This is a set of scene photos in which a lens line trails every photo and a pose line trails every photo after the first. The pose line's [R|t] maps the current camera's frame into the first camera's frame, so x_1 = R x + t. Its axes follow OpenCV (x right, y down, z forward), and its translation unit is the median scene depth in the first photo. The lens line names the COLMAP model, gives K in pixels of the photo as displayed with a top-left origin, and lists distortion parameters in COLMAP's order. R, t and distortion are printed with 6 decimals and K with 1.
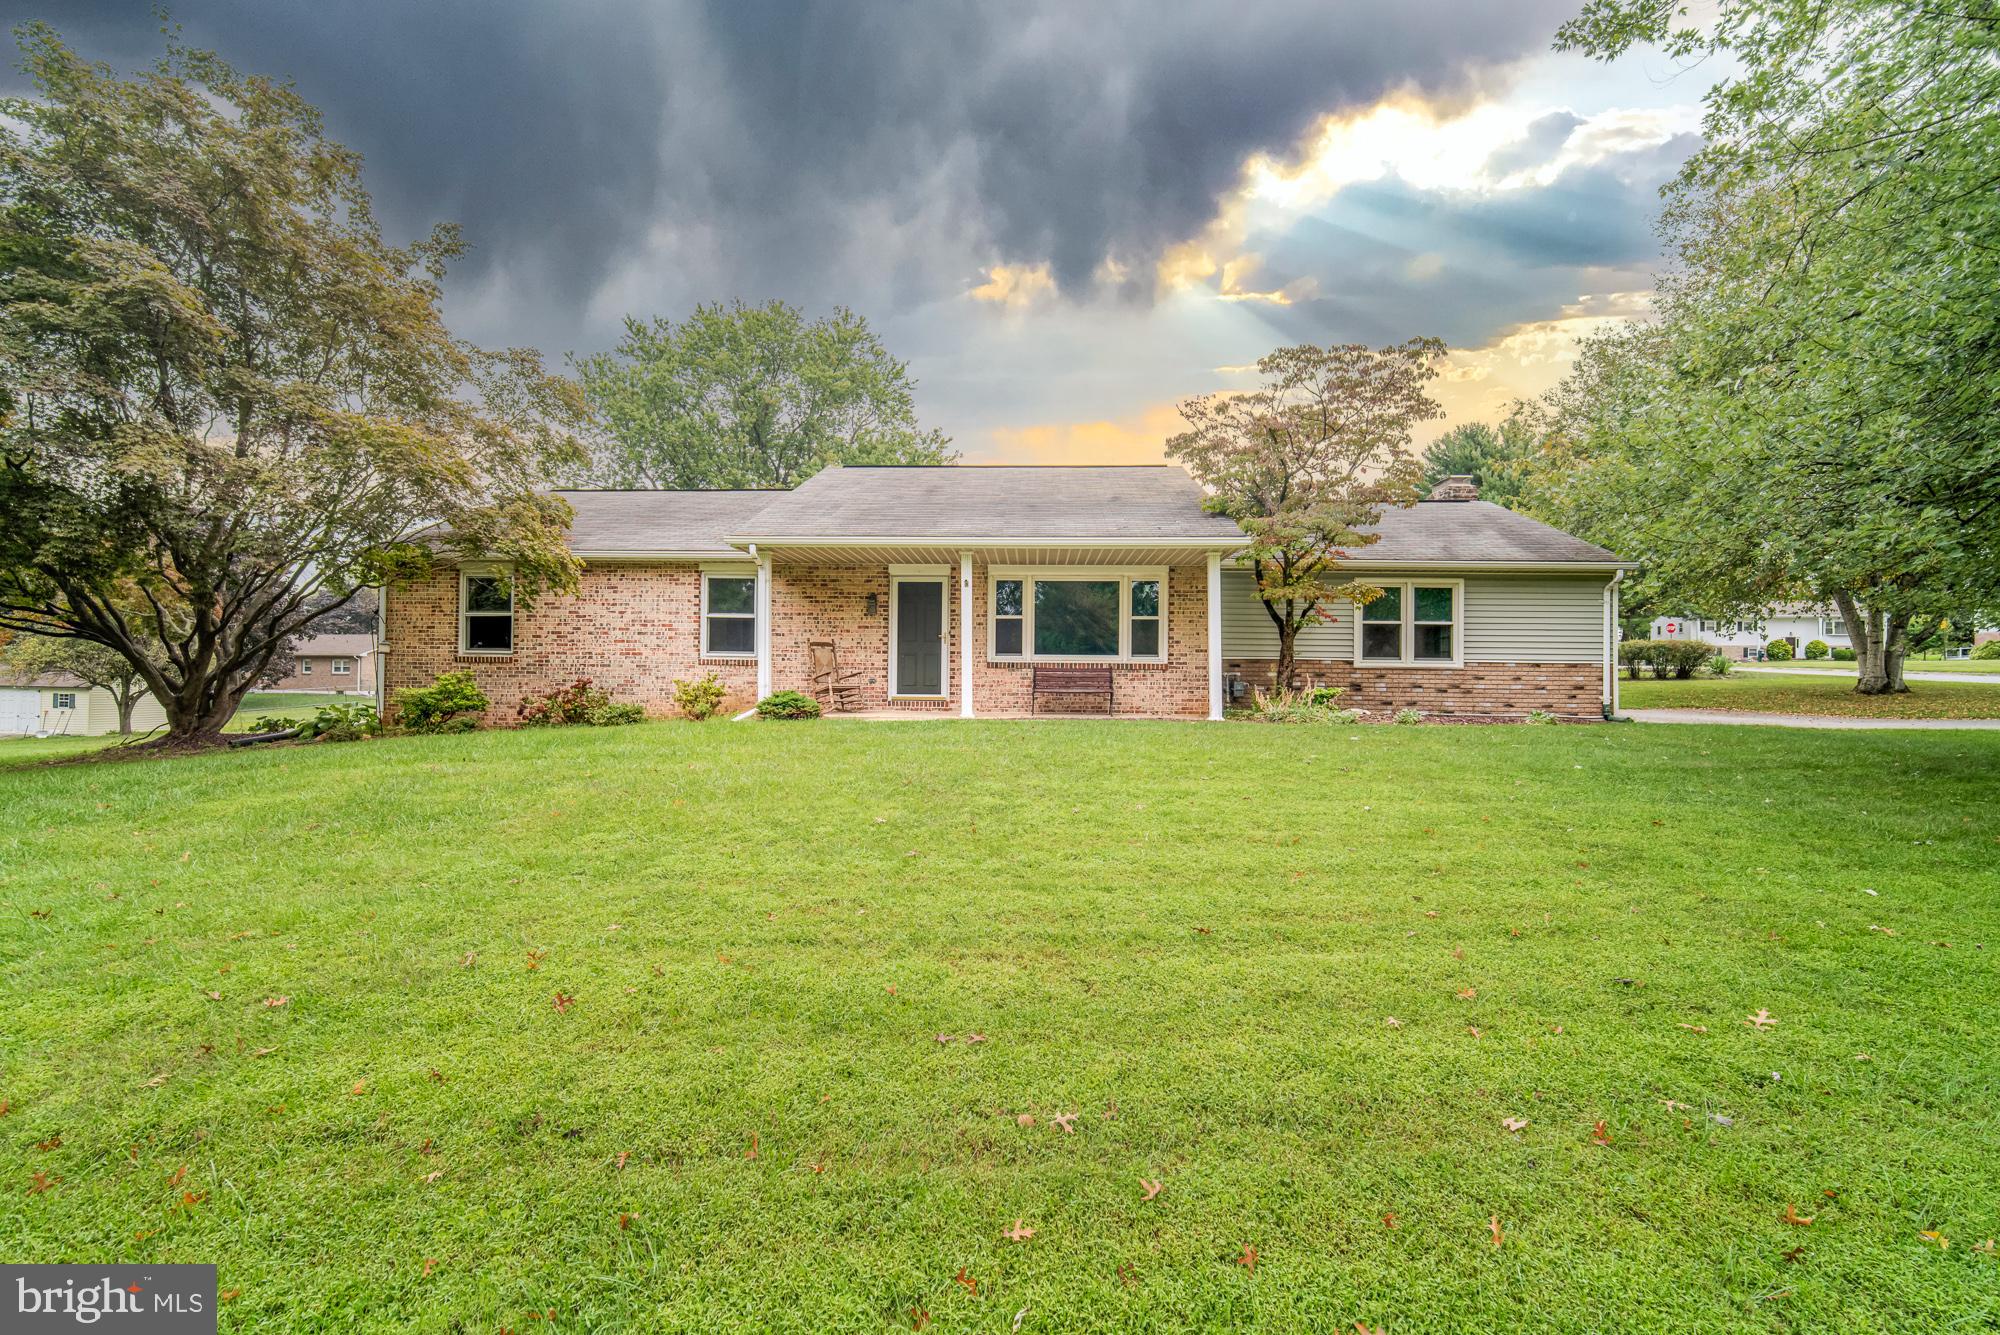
lens RADIAL K [[897.3, 0, 998.5], [0, 897.3, 676.1], [0, 0, 1]] dist [-0.016216, 0.005838]
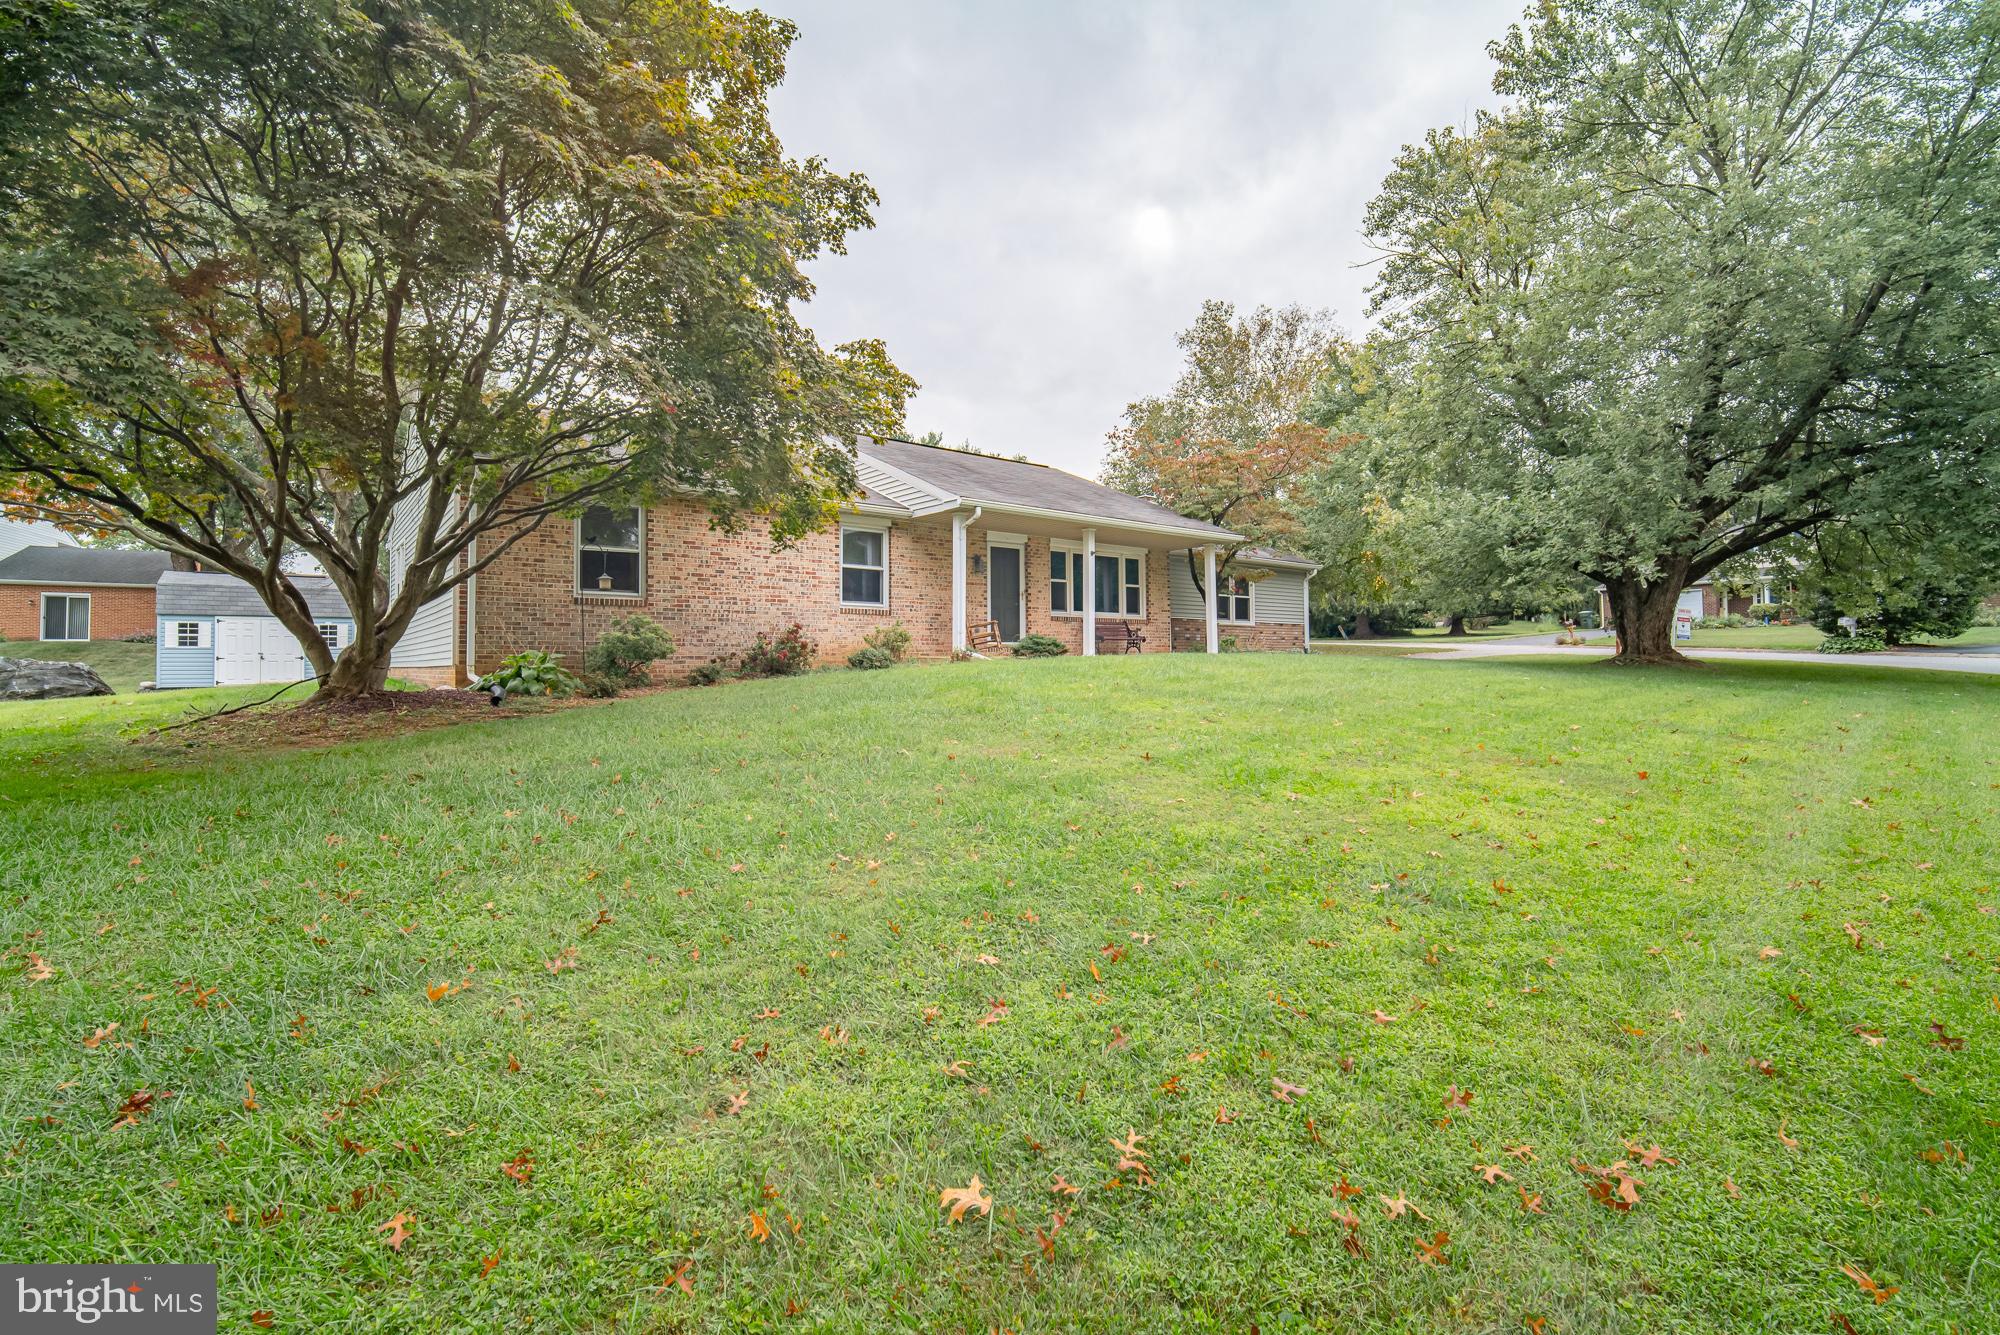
lens RADIAL K [[884.4, 0, 995.0], [0, 884.4, 700.0], [0, 0, 1]] dist [-0.016074, 0.005513]
pose [[0.759531, -0.041558, 0.649142, -0.869642], [0.008968, 0.998531, 0.053434, 0.034466], [-0.650409, -0.034763, 0.758788, 0.110087]]
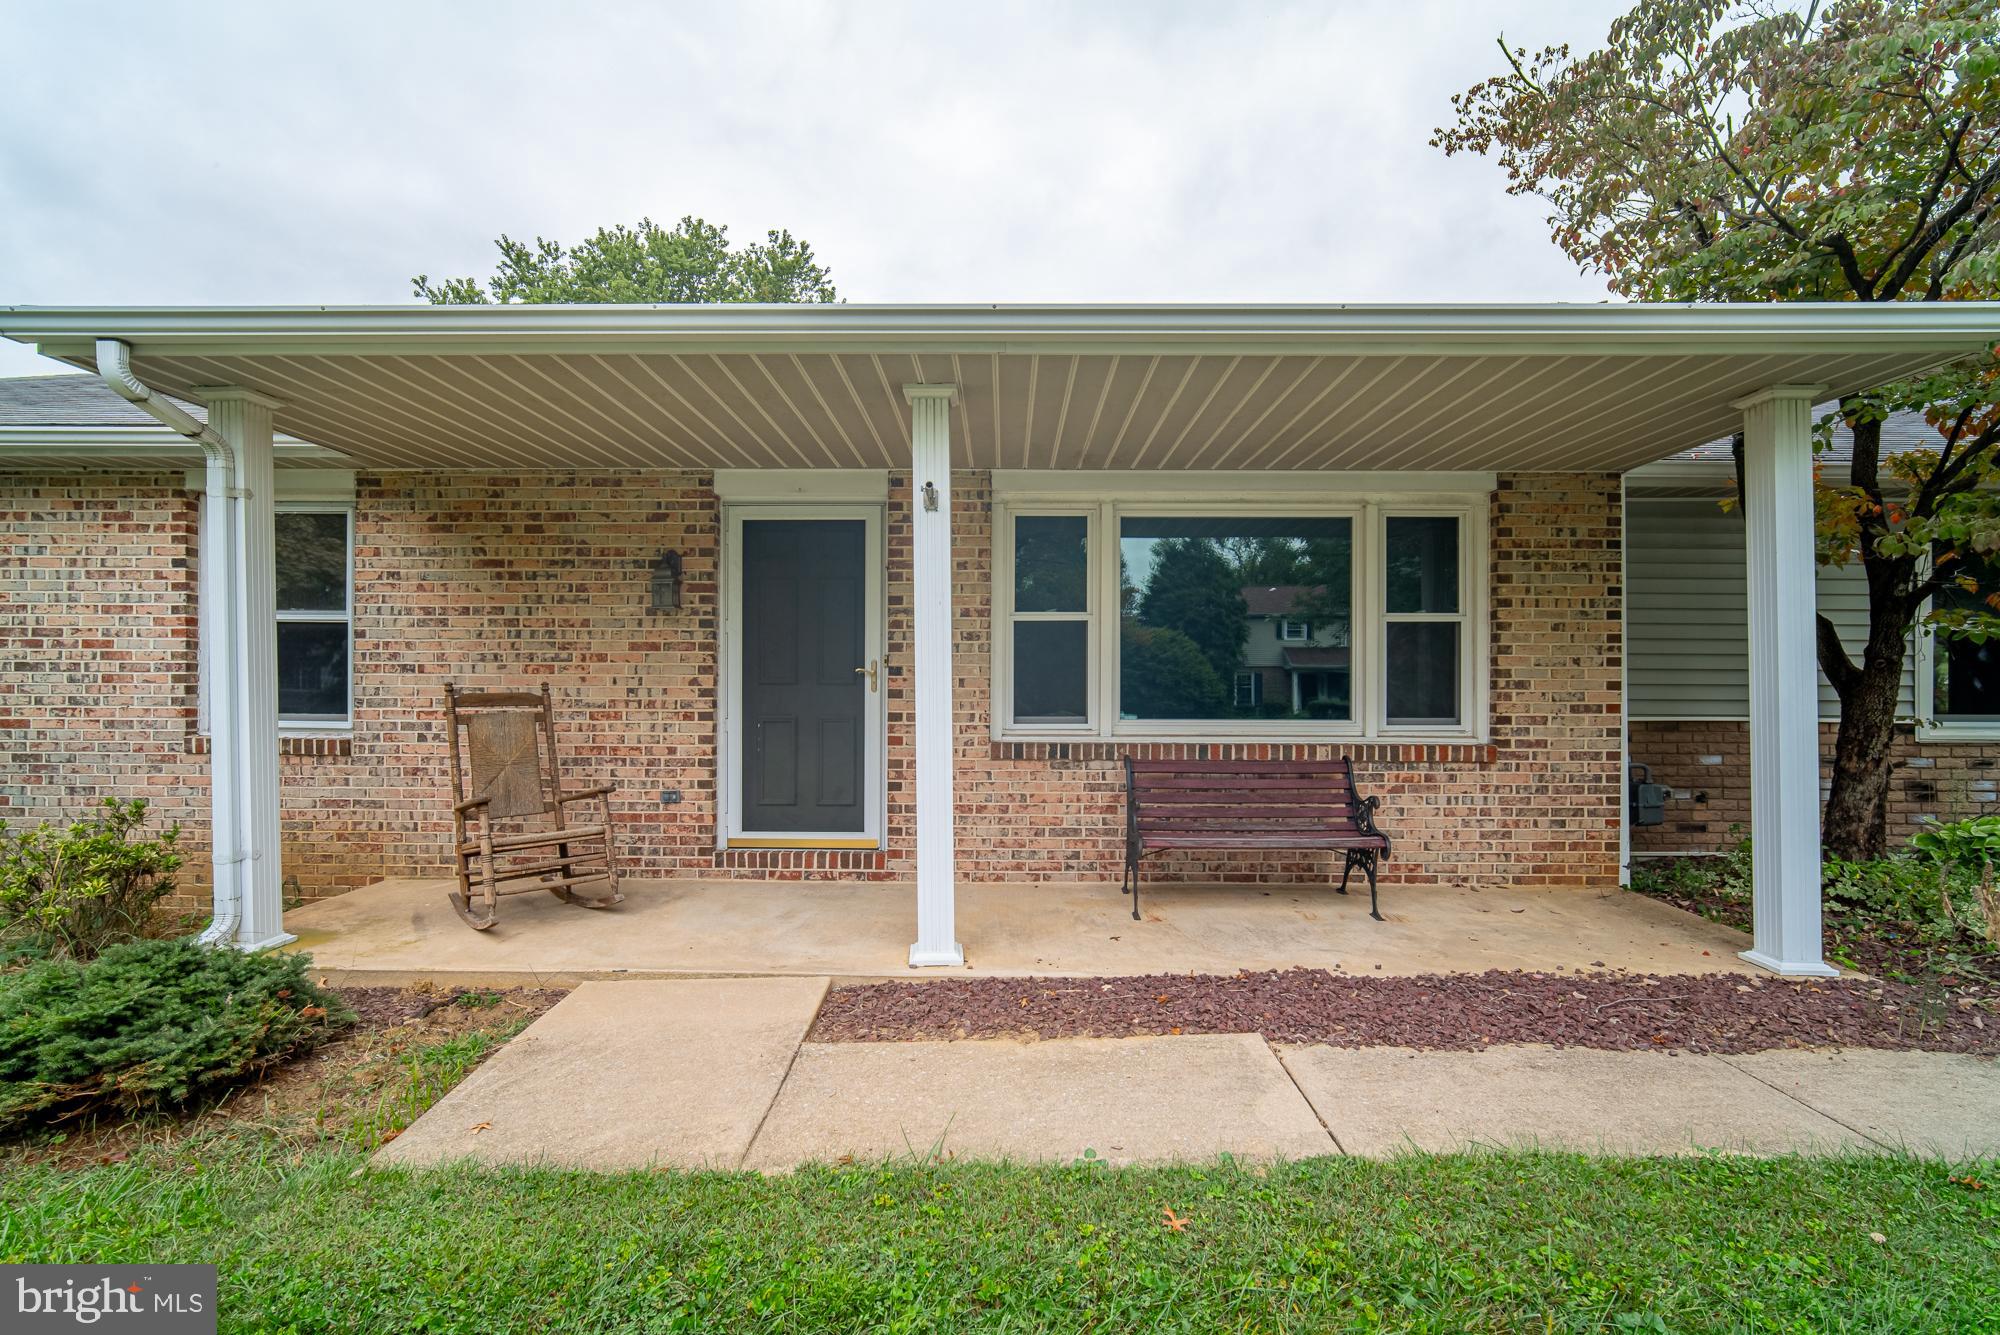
lens RADIAL K [[884.4, 0, 995.0], [0, 884.4, 700.0], [0, 0, 1]] dist [-0.016074, 0.005513]
pose [[0.999597, -0.006528, 0.027614, -0.020836], [0.005836, 0.999669, 0.025046, -0.041194], [-0.027769, -0.024874, 0.999305, 0.642389]]
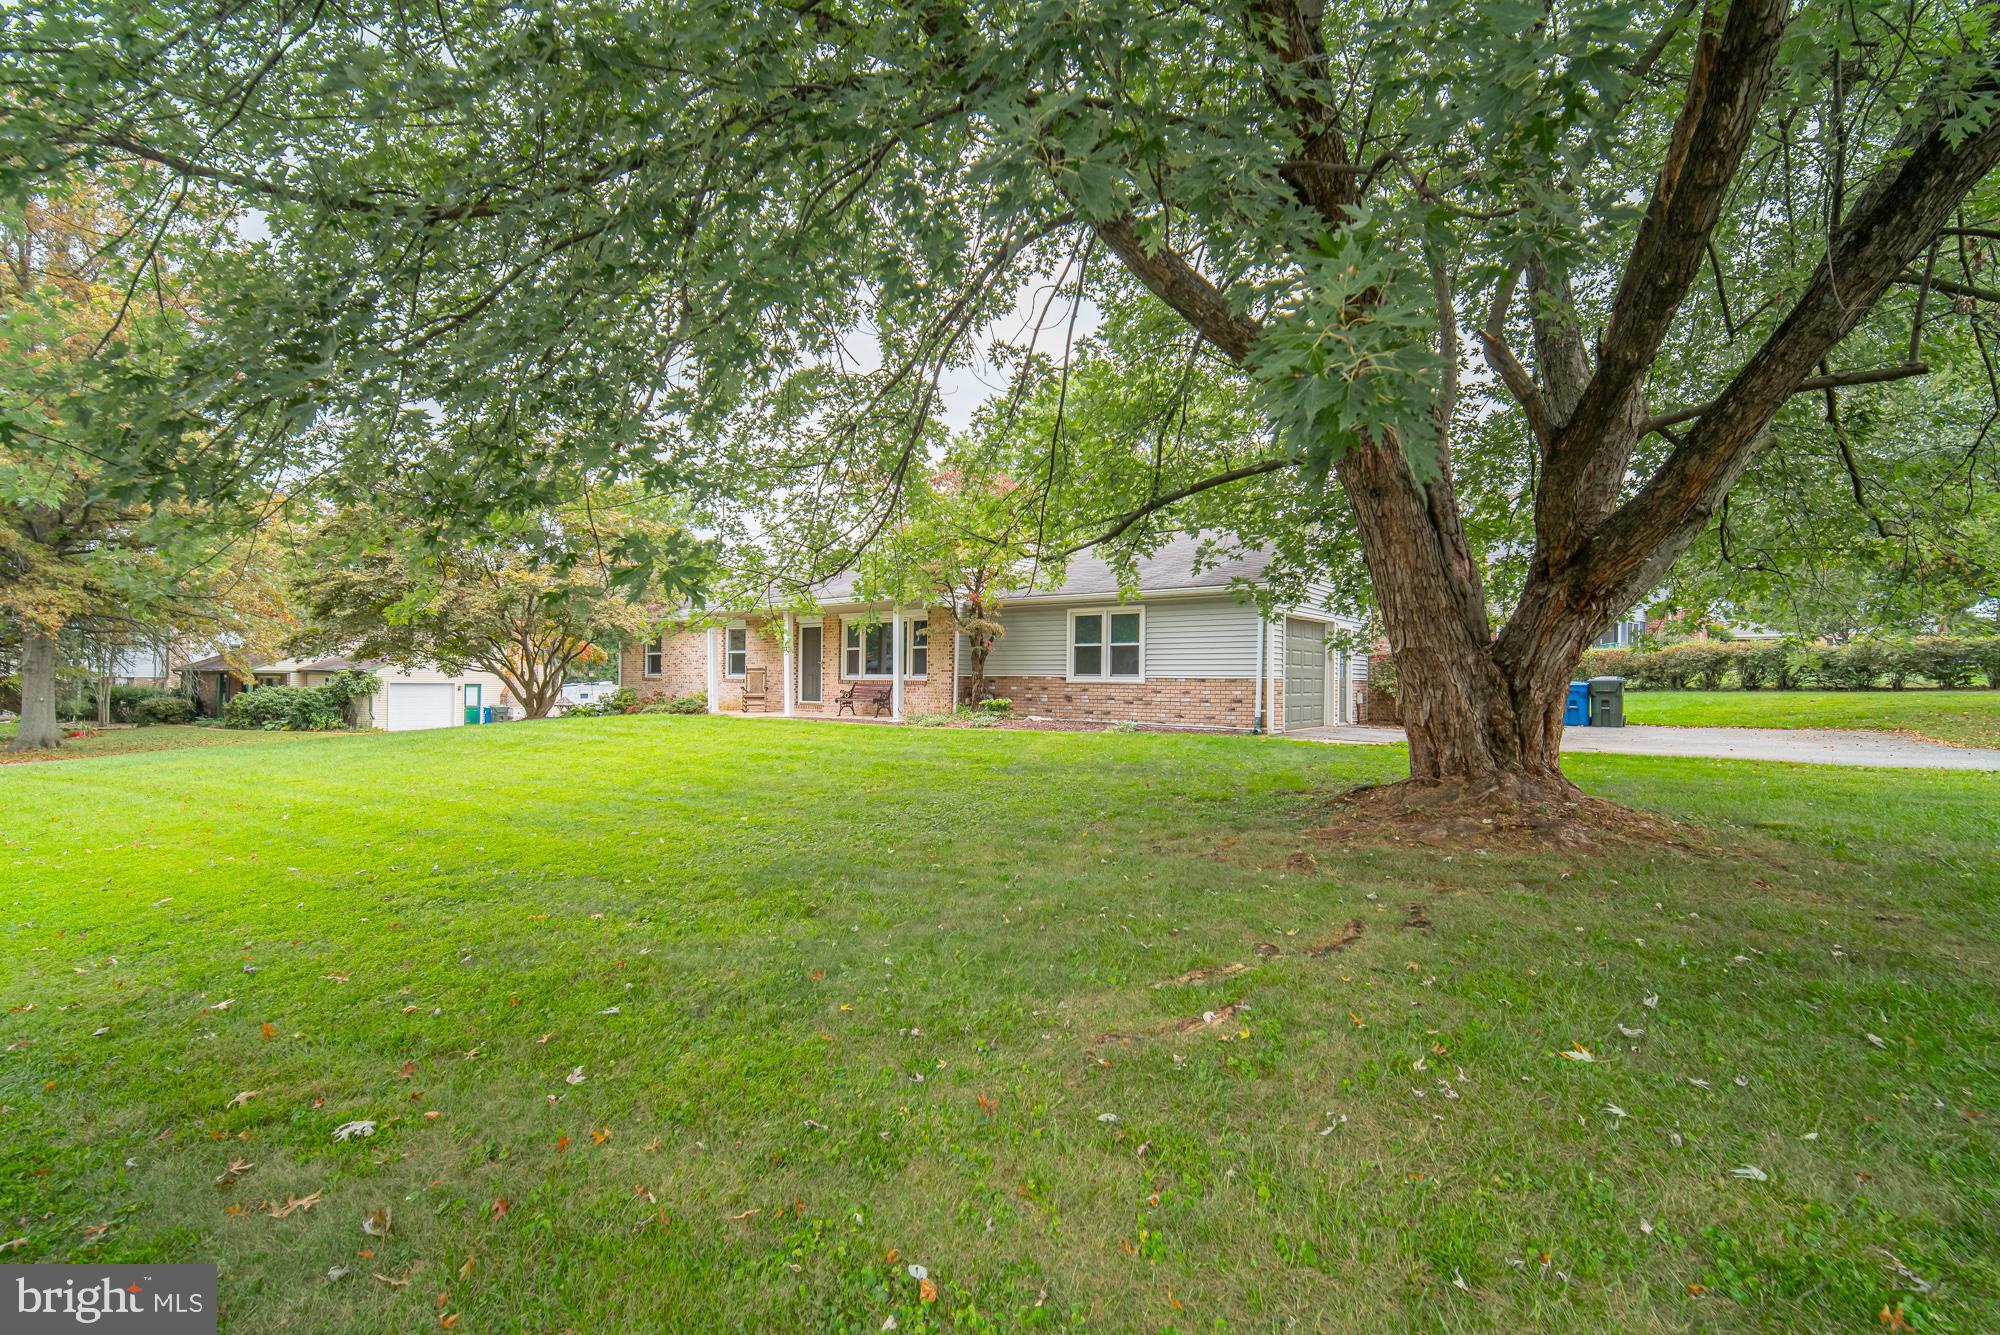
lens RADIAL K [[897.3, 0, 998.5], [0, 897.3, 676.1], [0, 0, 1]] dist [-0.016216, 0.005838]
pose [[0.796824, -0.005557, -0.604186, 1.091092], [0.004649, 0.999984, -0.003065, -0.015497], [0.604193, -0.000367, 0.796838, -0.032383]]
